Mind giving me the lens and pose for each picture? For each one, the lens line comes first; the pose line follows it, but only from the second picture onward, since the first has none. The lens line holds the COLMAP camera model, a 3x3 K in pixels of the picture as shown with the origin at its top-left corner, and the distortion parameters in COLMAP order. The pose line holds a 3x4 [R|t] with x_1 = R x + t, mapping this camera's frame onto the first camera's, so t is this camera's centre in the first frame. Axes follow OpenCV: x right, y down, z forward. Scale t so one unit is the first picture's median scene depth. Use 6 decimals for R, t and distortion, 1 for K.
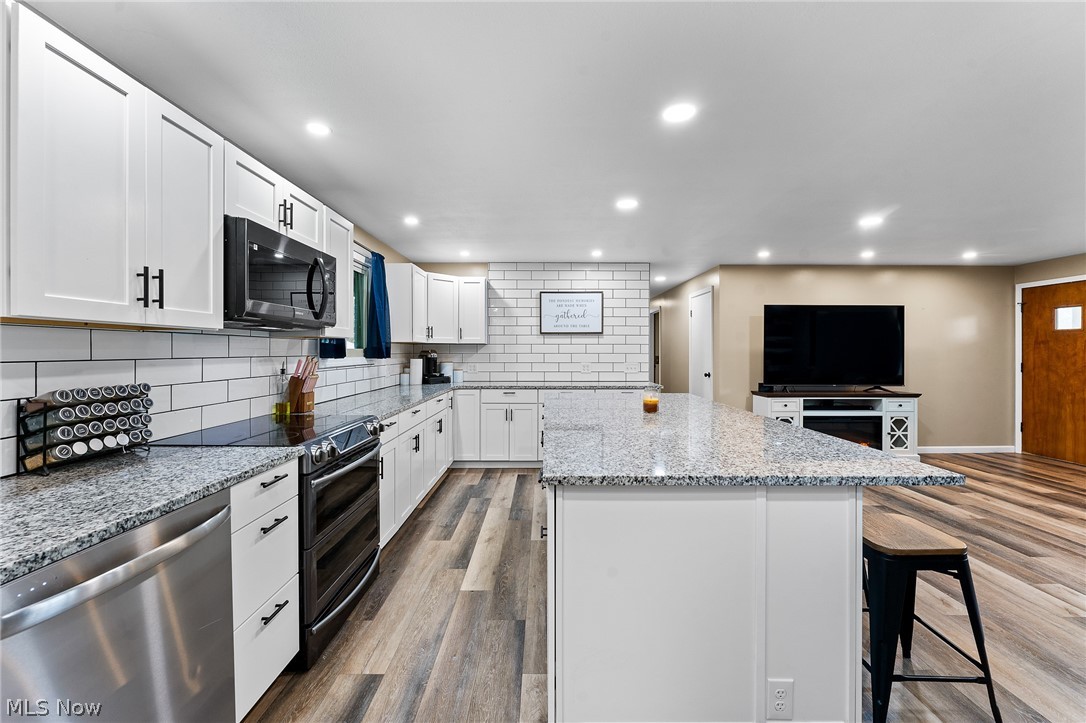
lens RADIAL K [[437.5, 0, 543.2], [0, 437.5, 353.5], [0, 0, 1]] dist [-0.002799, 0.000305]
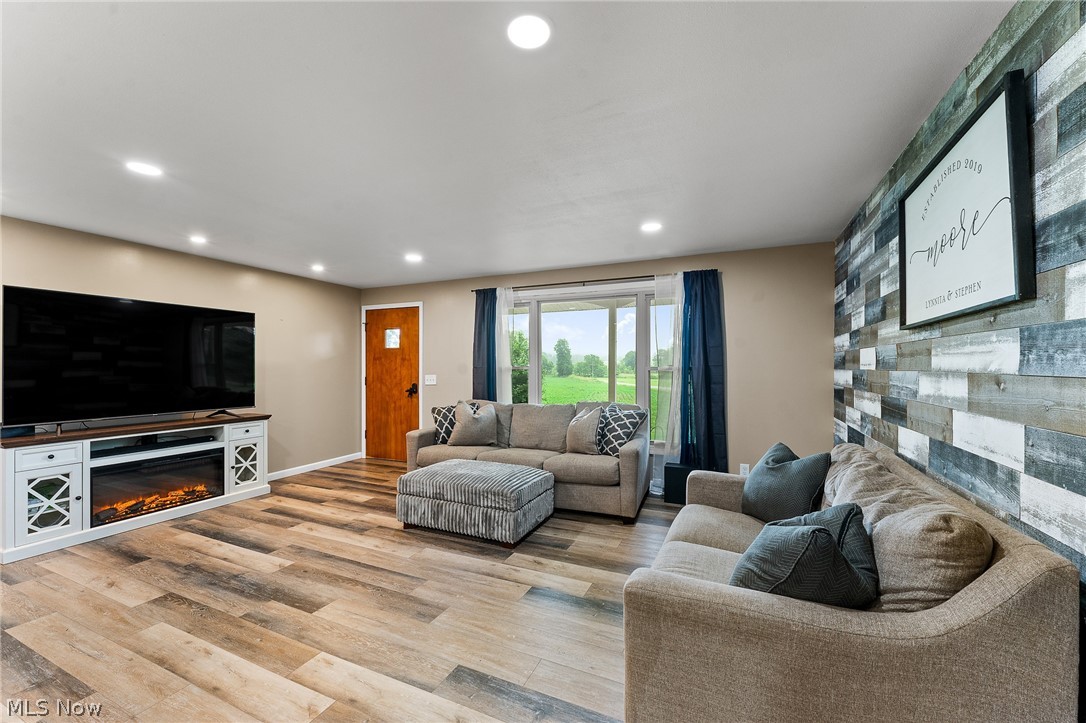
lens RADIAL K [[437.5, 0, 543.2], [0, 437.5, 362.9], [0, 0, 1]] dist [-0.002799, 0.000305]
pose [[0.415963, 0.005734, 0.909364, 0.288333], [0.004273, 0.999957, -0.008259, -0.002714], [-0.909372, 0.007322, 0.415920, 0.130699]]
